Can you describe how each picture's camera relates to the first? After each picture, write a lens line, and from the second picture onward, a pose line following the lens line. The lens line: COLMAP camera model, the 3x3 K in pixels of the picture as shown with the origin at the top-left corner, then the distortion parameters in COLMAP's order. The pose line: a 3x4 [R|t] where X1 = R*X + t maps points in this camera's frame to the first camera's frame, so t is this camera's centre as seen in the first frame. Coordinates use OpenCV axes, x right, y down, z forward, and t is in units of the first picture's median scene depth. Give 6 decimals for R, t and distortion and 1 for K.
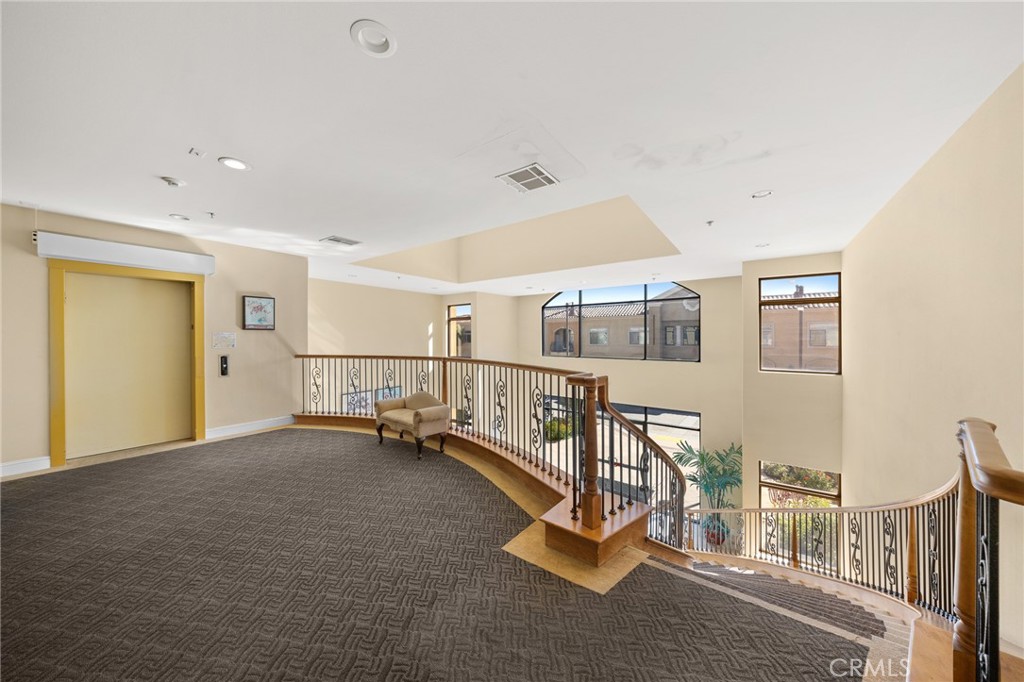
lens RADIAL K [[338.8, 0, 512.8], [0, 338.8, 337.2], [0, 0, 1]] dist [-0.010571, 0.001549]
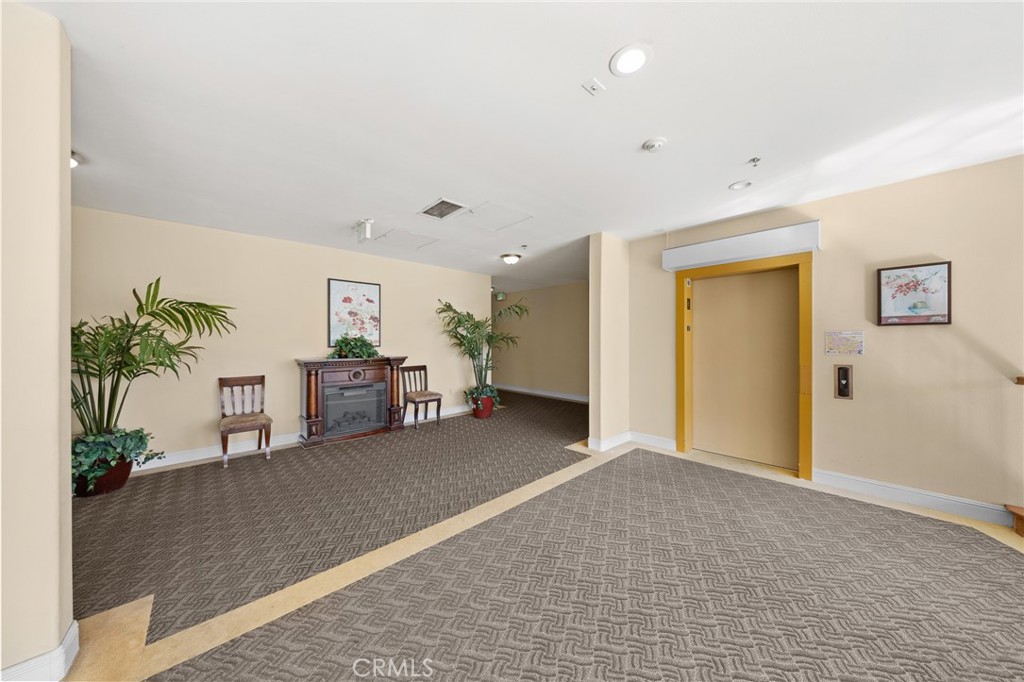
lens RADIAL K [[338.8, 0, 512.9], [0, 338.8, 338.6], [0, 0, 1]] dist [-0.010571, 0.001549]
pose [[-0.187853, -0.001102, -0.982197, -0.092235], [0.001630, 0.999998, -0.001434, 0.000160], [0.982196, -0.001870, -0.187850, 0.473388]]
